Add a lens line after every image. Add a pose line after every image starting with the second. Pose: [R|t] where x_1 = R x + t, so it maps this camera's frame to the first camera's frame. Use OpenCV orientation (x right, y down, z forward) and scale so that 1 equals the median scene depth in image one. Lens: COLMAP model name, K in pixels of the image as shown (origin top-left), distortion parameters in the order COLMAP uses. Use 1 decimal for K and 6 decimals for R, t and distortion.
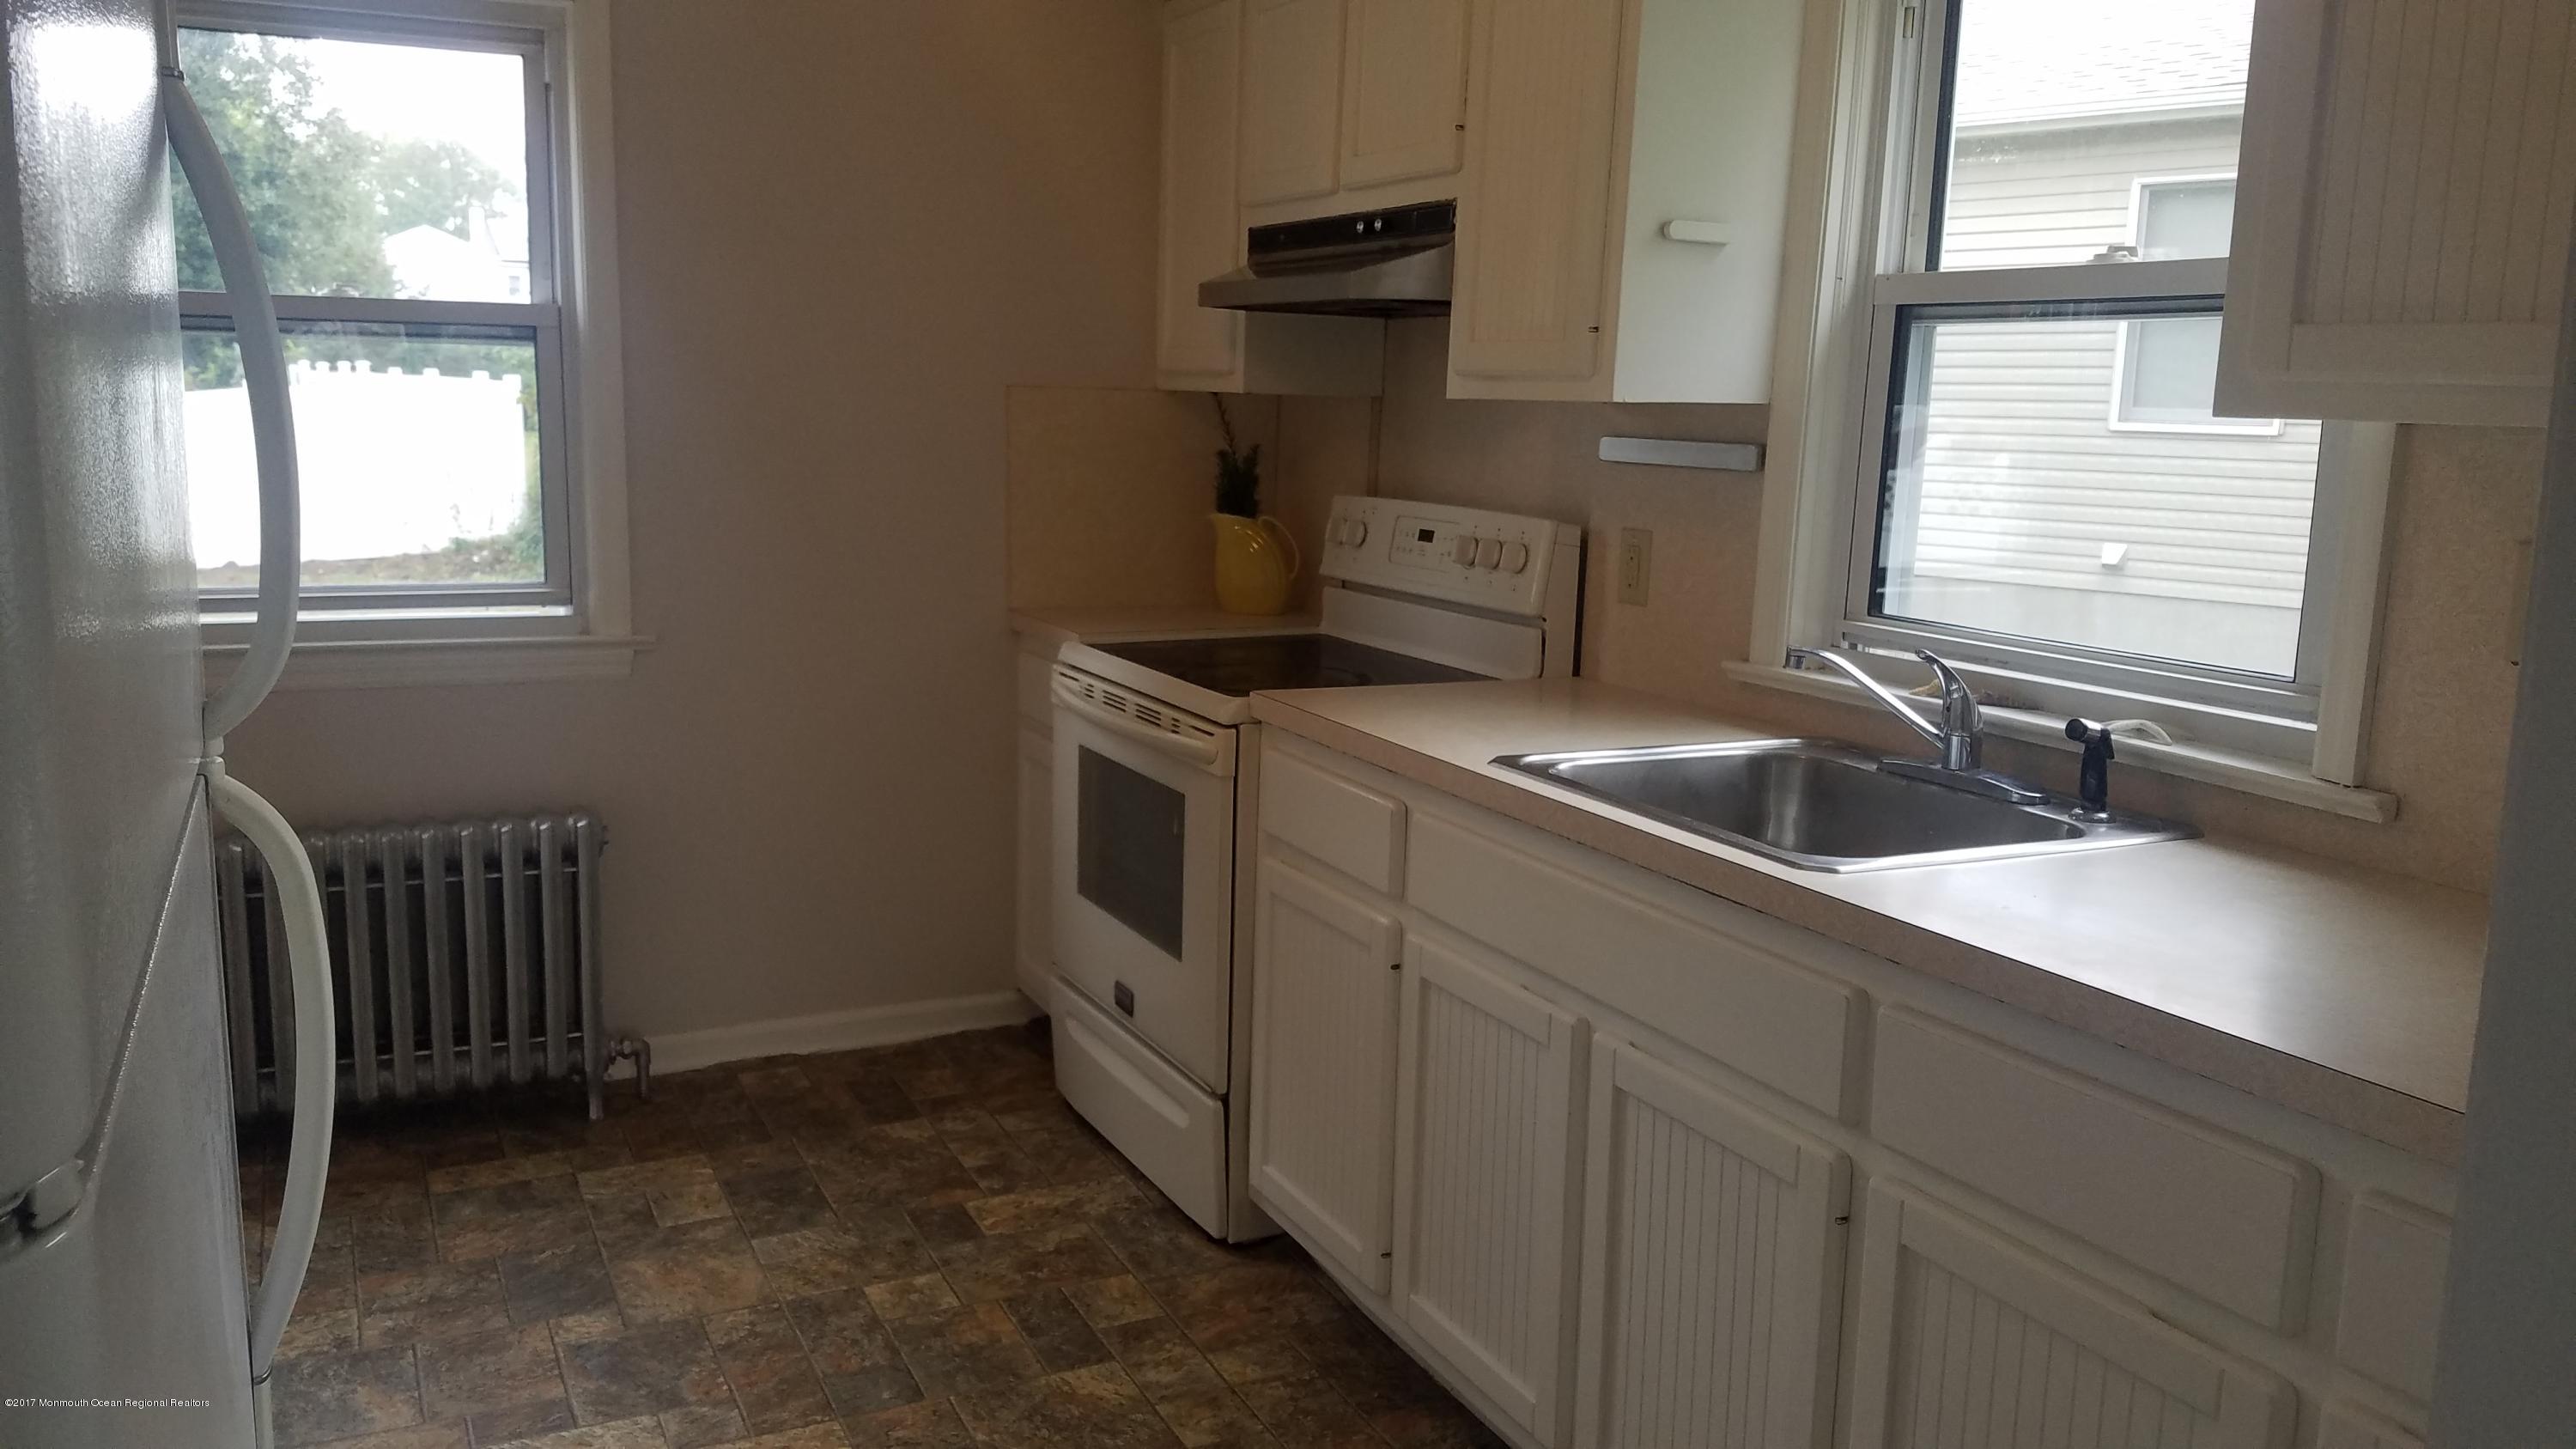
lens RADIAL K [[1983.7, 0, 1189.1], [0, 1983.7, 715.3], [0, 0, 1]] dist [0.083601, -0.000202]
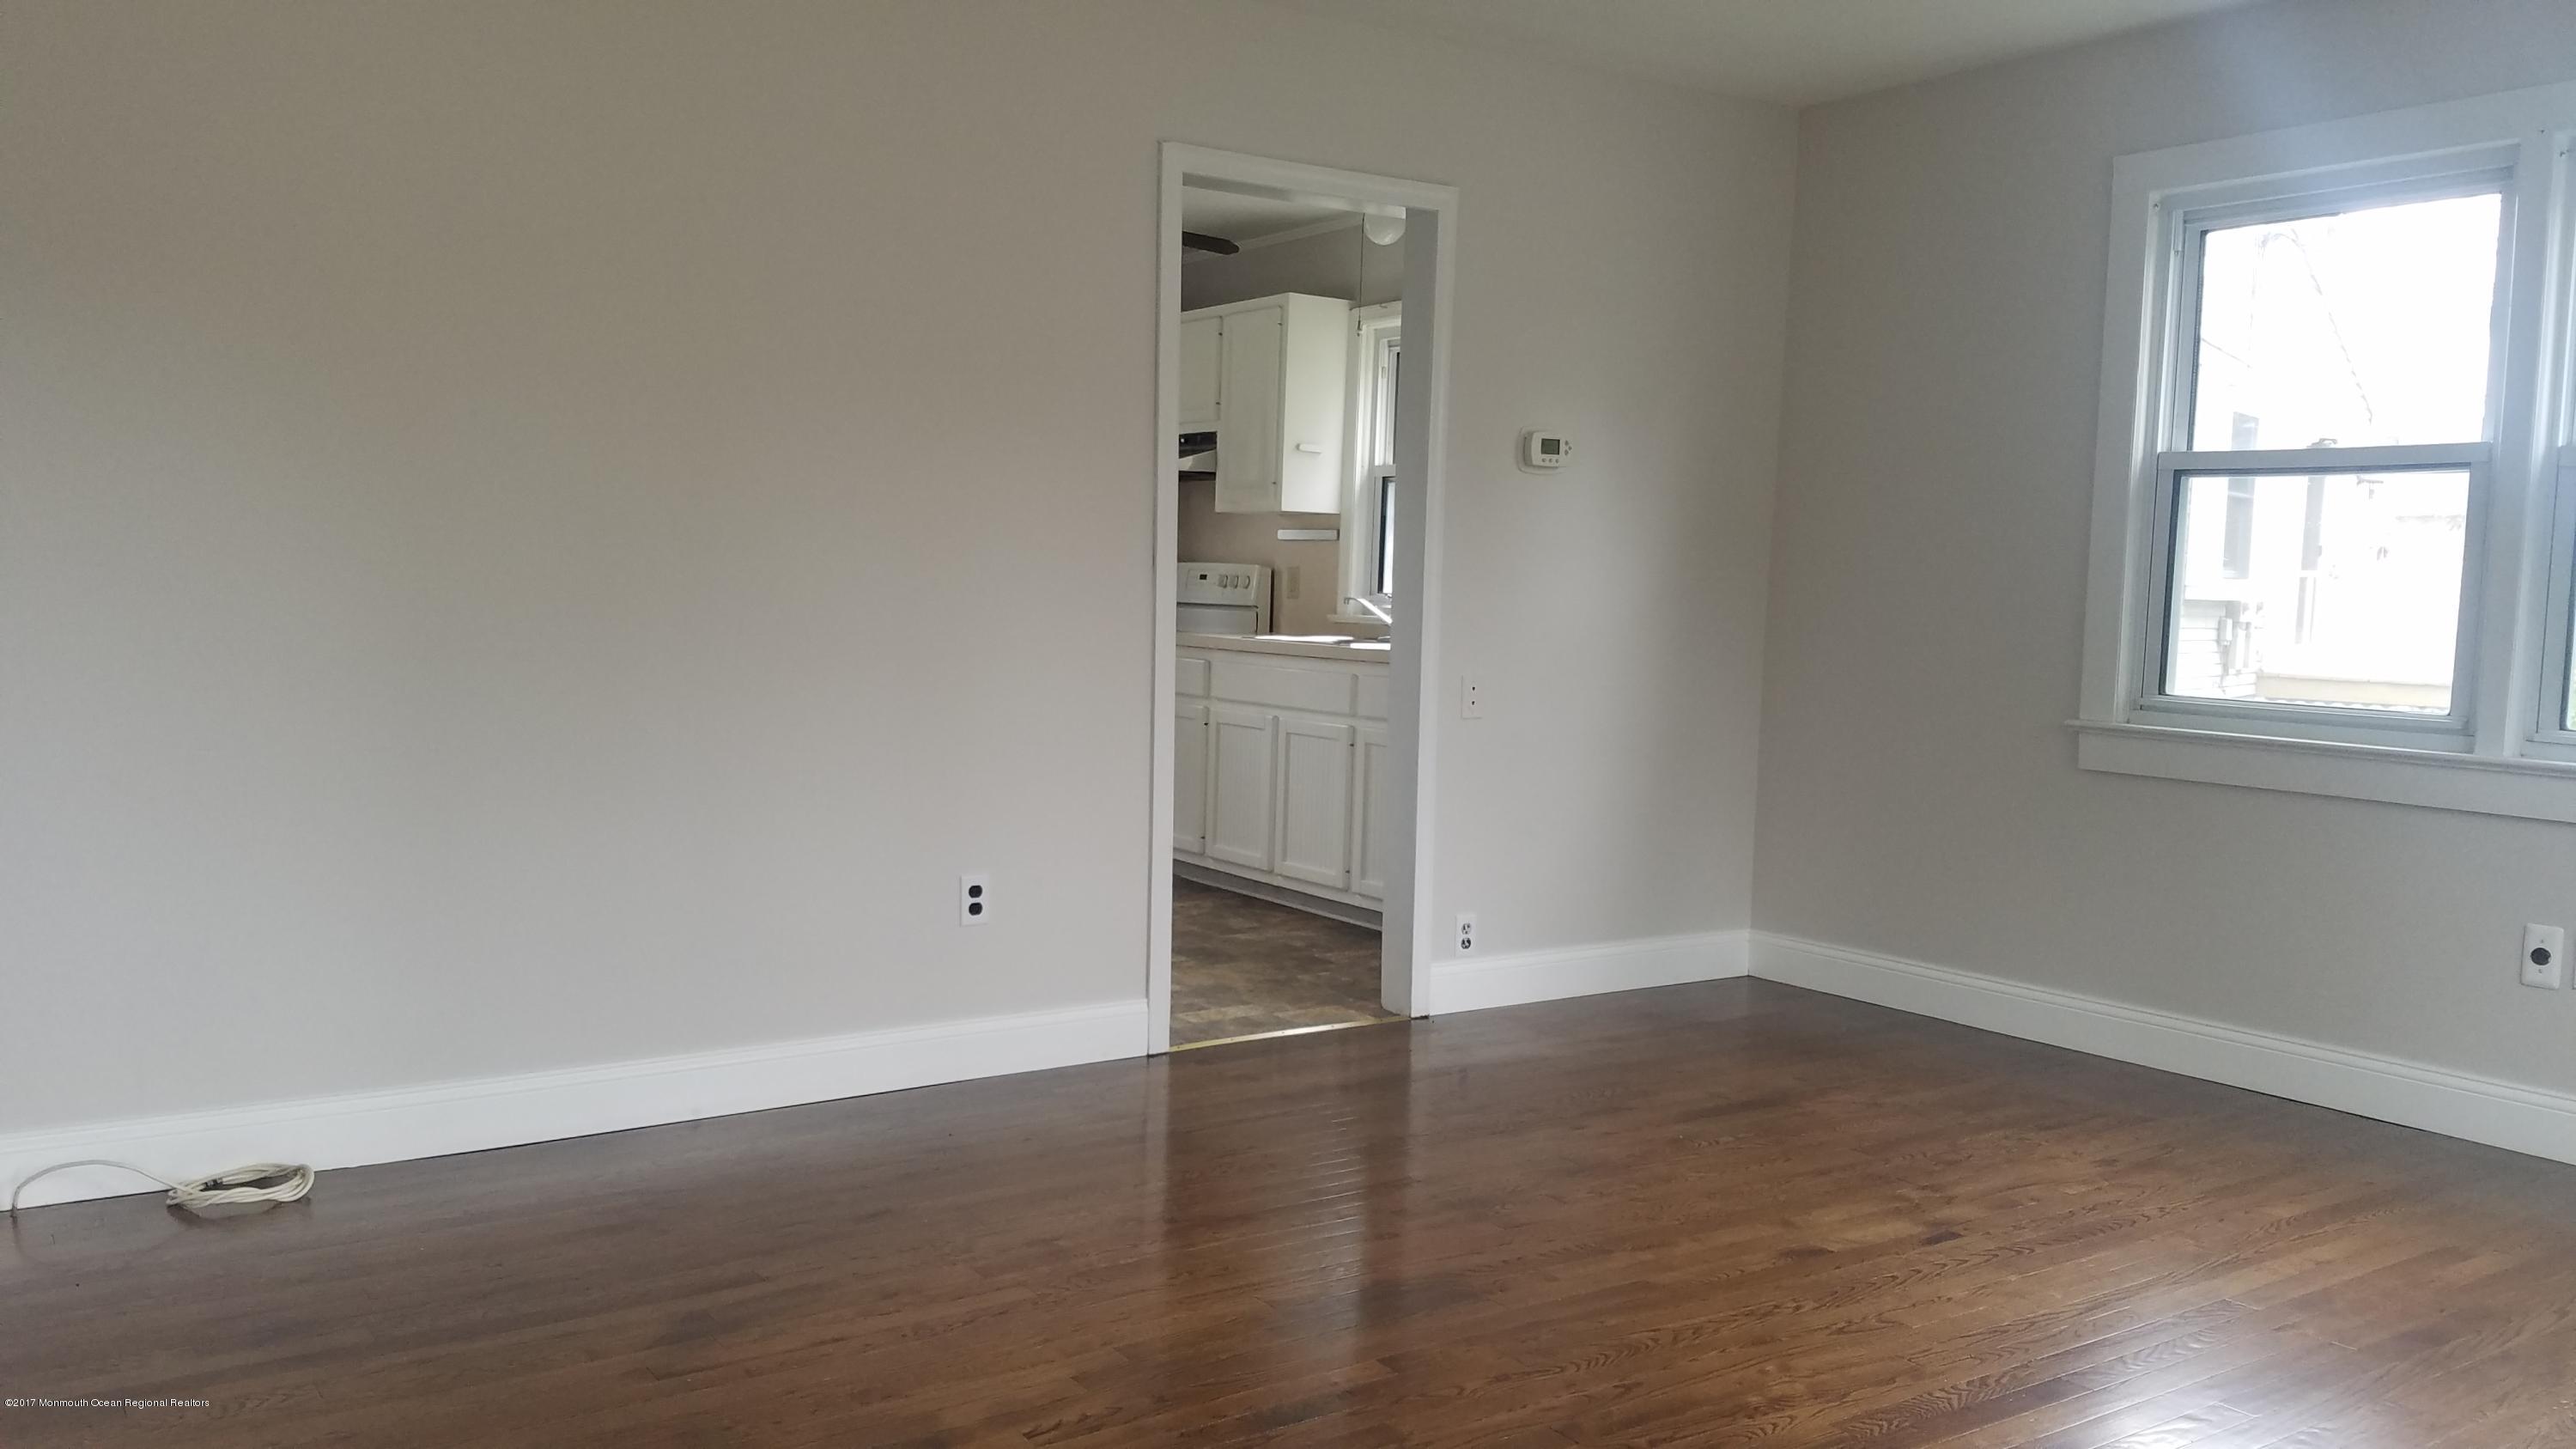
lens RADIAL K [[1964.2, 0, 1288.0], [0, 1964.2, 724.5], [0, 0, 1]] dist [0.002659, -0.000511]
pose [[0.979933, -0.009984, 0.199076, -0.268010], [0.026296, 0.996491, -0.079462, 0.296579], [-0.197584, 0.083102, 0.976757, -1.357151]]
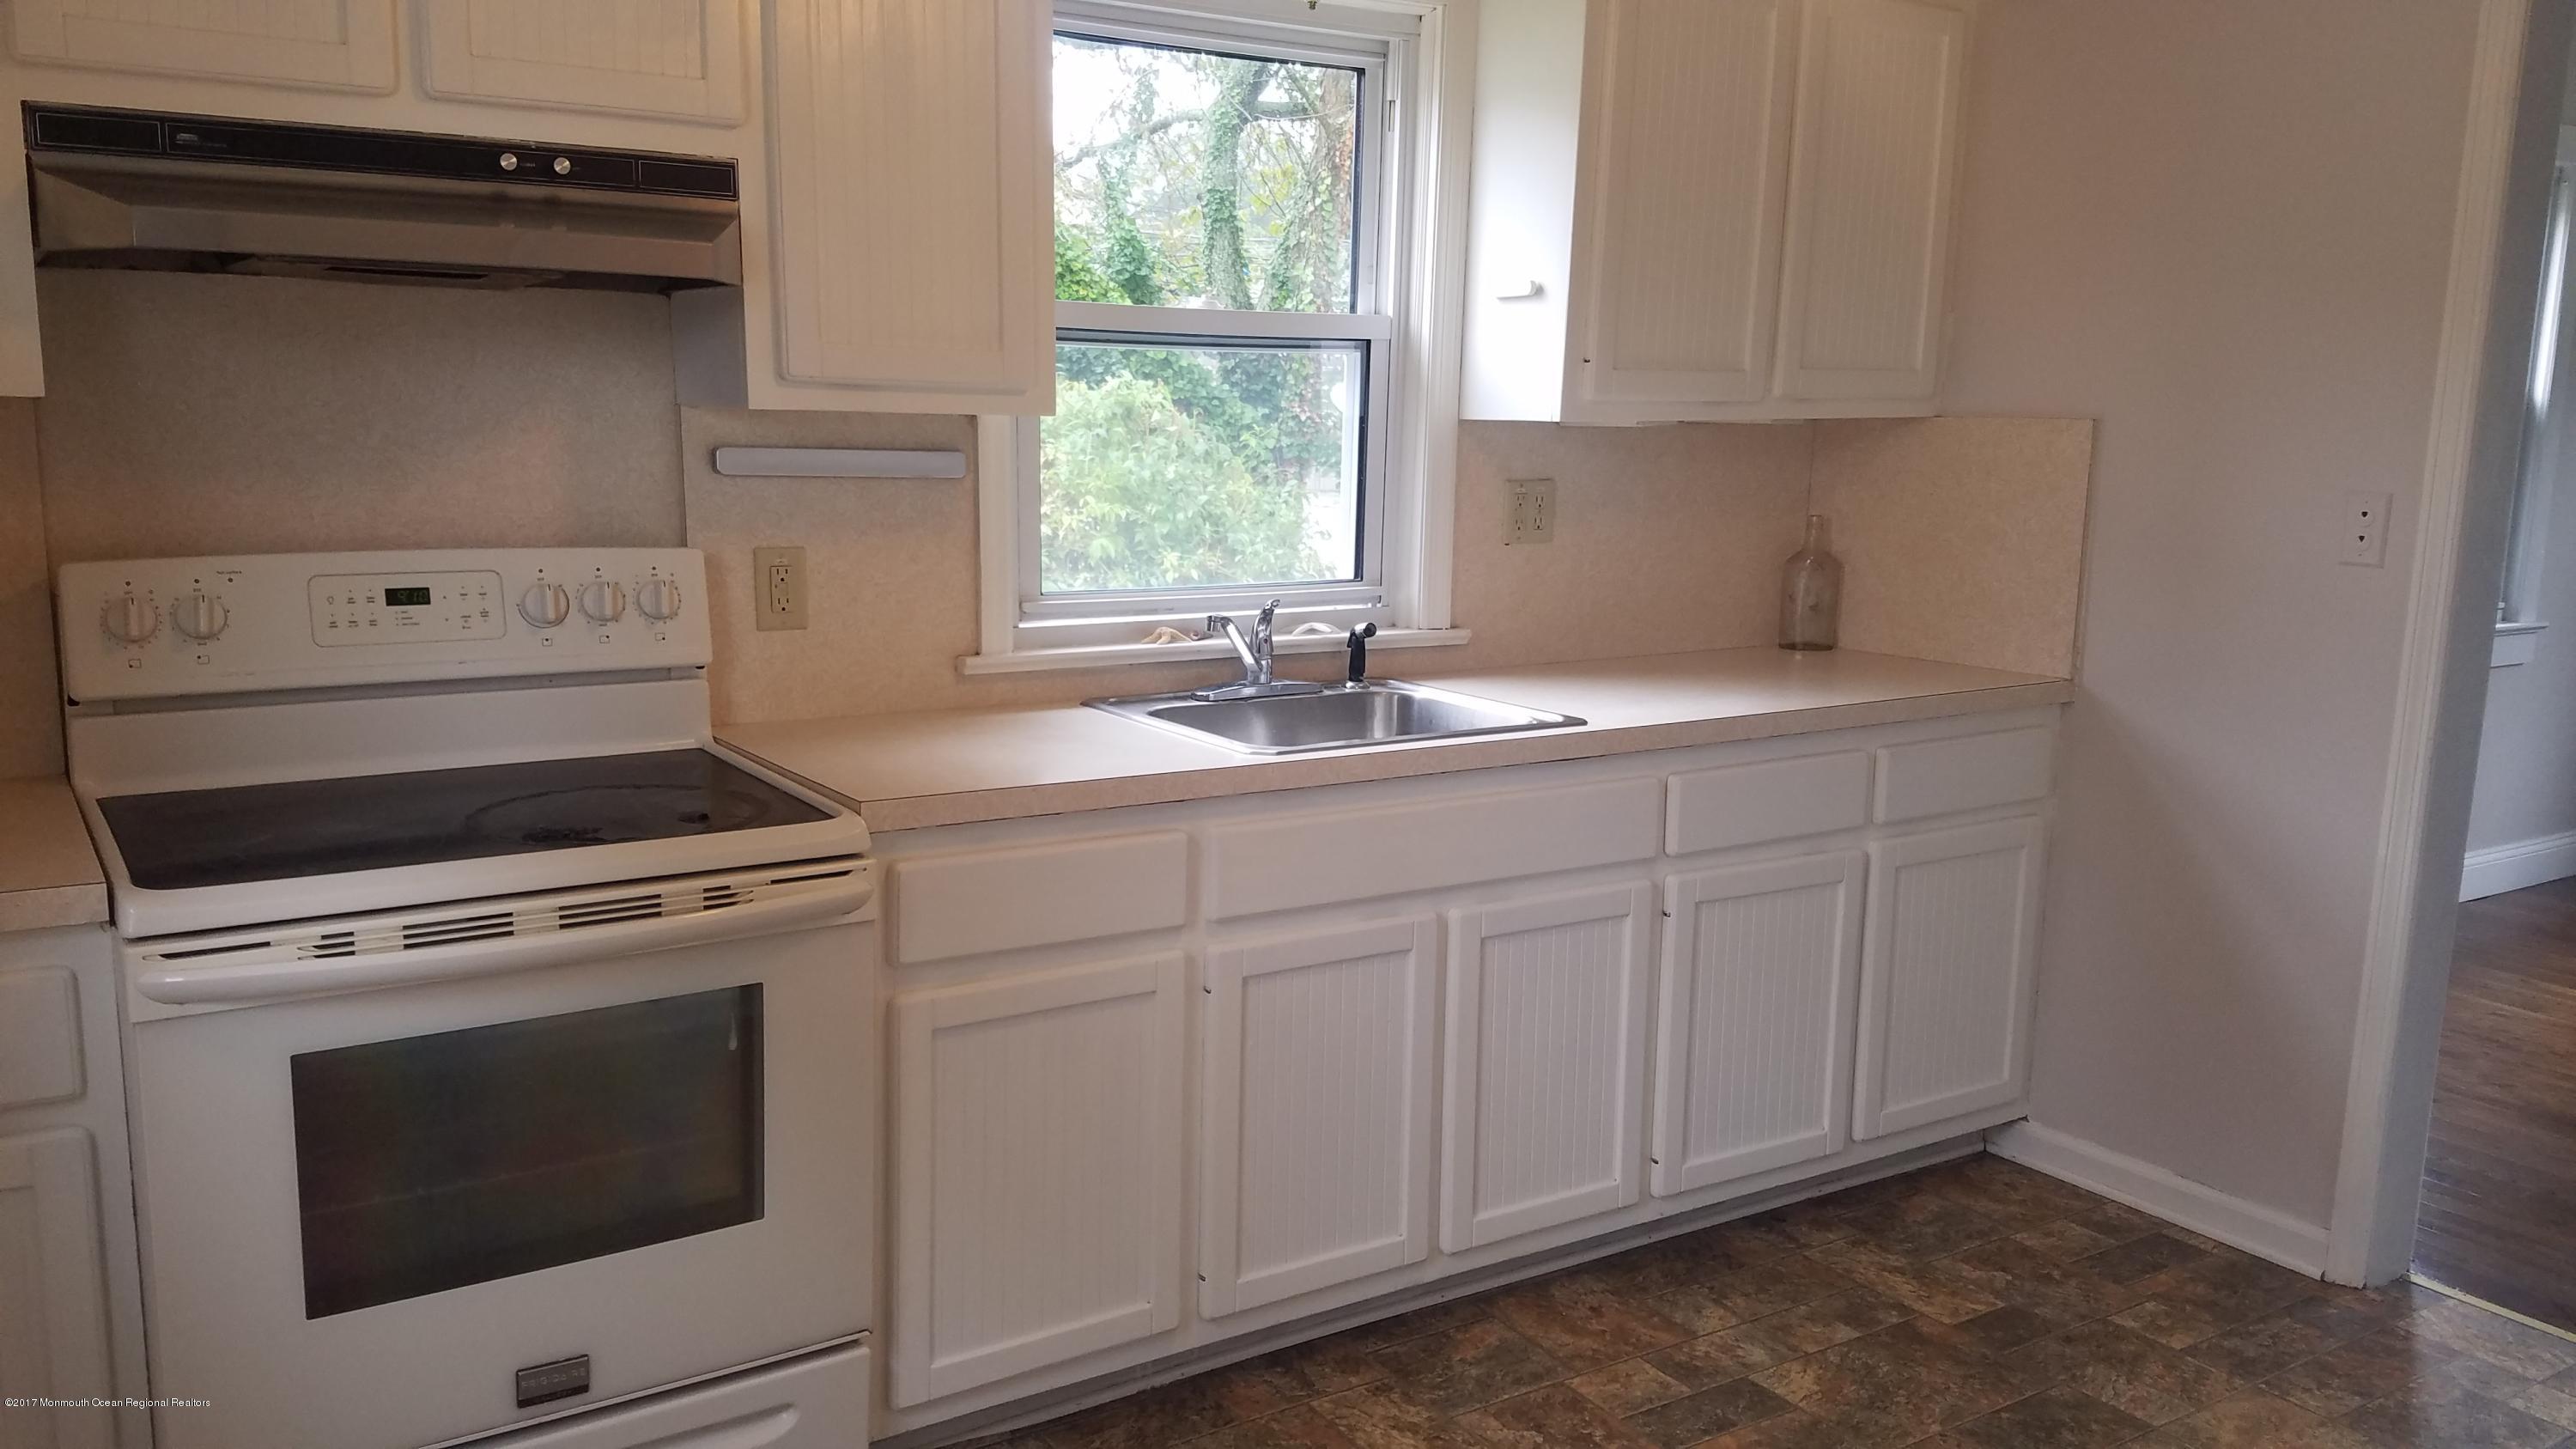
lens RADIAL K [[1964.2, 0, 1288.0], [0, 1964.2, 724.5], [0, 0, 1]] dist [0.002659, -0.000511]
pose [[-0.195898, -0.179549, 0.964047, -0.718380], [0.132713, 0.969196, 0.207476, -0.174570], [-0.971602, 0.168586, -0.166035, 0.959538]]
